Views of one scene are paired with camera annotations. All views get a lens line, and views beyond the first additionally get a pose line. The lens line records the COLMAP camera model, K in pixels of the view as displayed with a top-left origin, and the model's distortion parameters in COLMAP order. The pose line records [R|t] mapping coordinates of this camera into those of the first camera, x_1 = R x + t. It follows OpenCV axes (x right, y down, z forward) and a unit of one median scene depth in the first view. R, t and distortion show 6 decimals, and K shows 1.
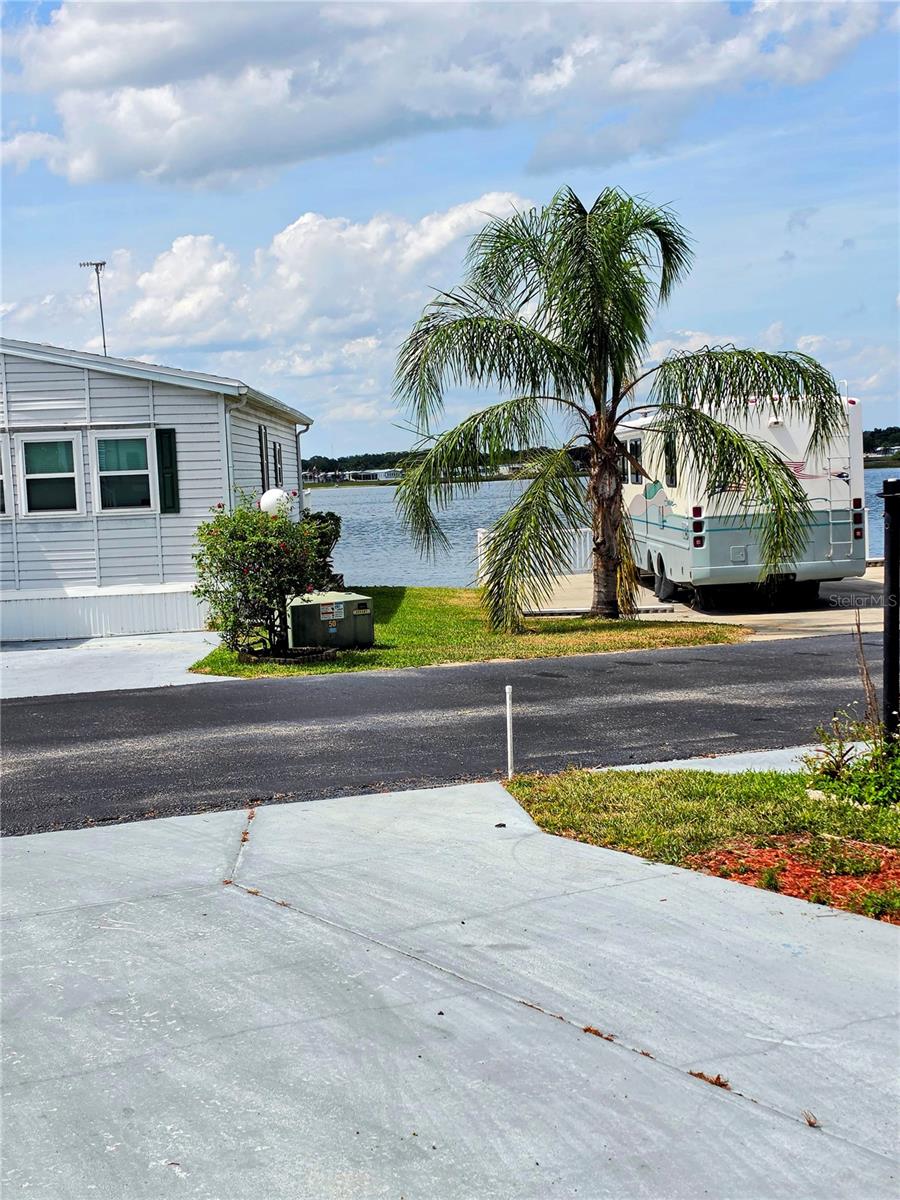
lens RADIAL K [[1714.8, 0, 450.8], [0, 1714.8, 599.9], [0, 0, 1]] dist [0.135855, 0.000000]
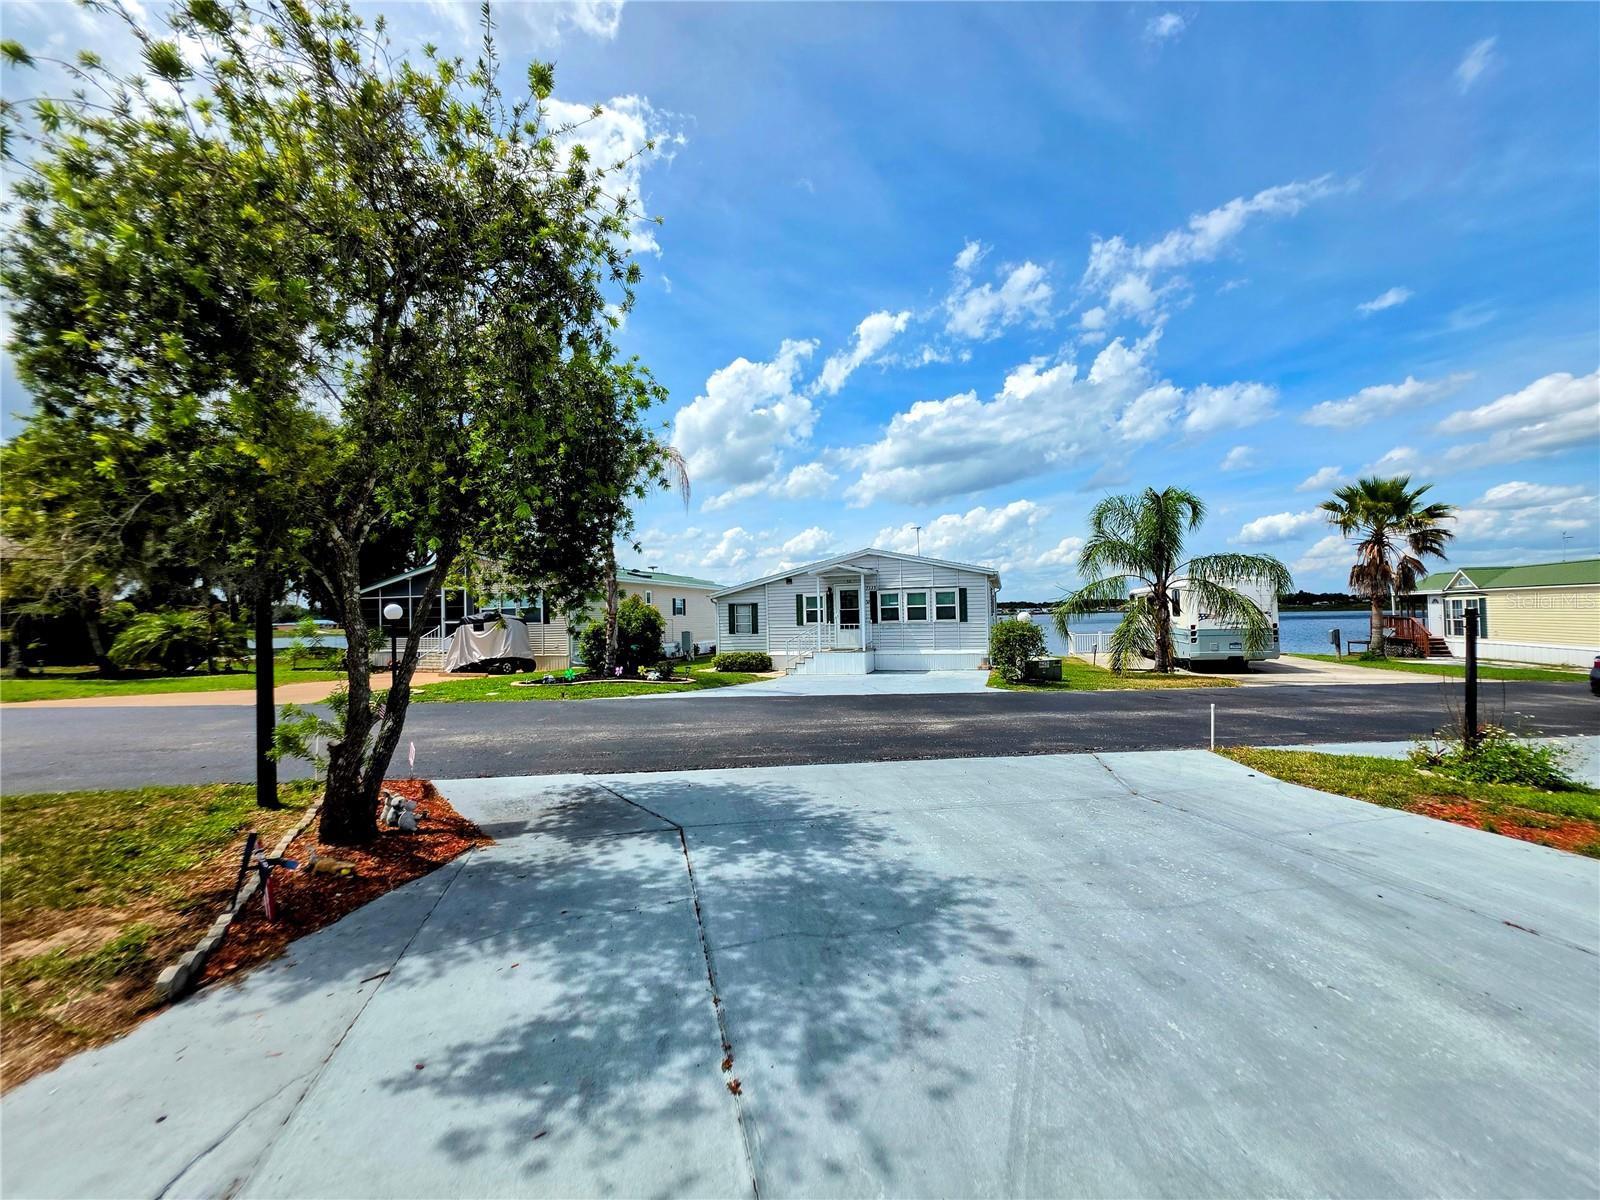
lens RADIAL K [[641.8, 0, 791.3], [0, 641.8, 608.0], [0, 0, 1]] dist [-0.000057, 0.000716]
pose [[0.945502, 0.014840, -0.325279, -0.098718], [-0.039940, 0.996703, -0.070622, 0.005139], [0.323159, 0.079764, 0.942977, 0.047523]]
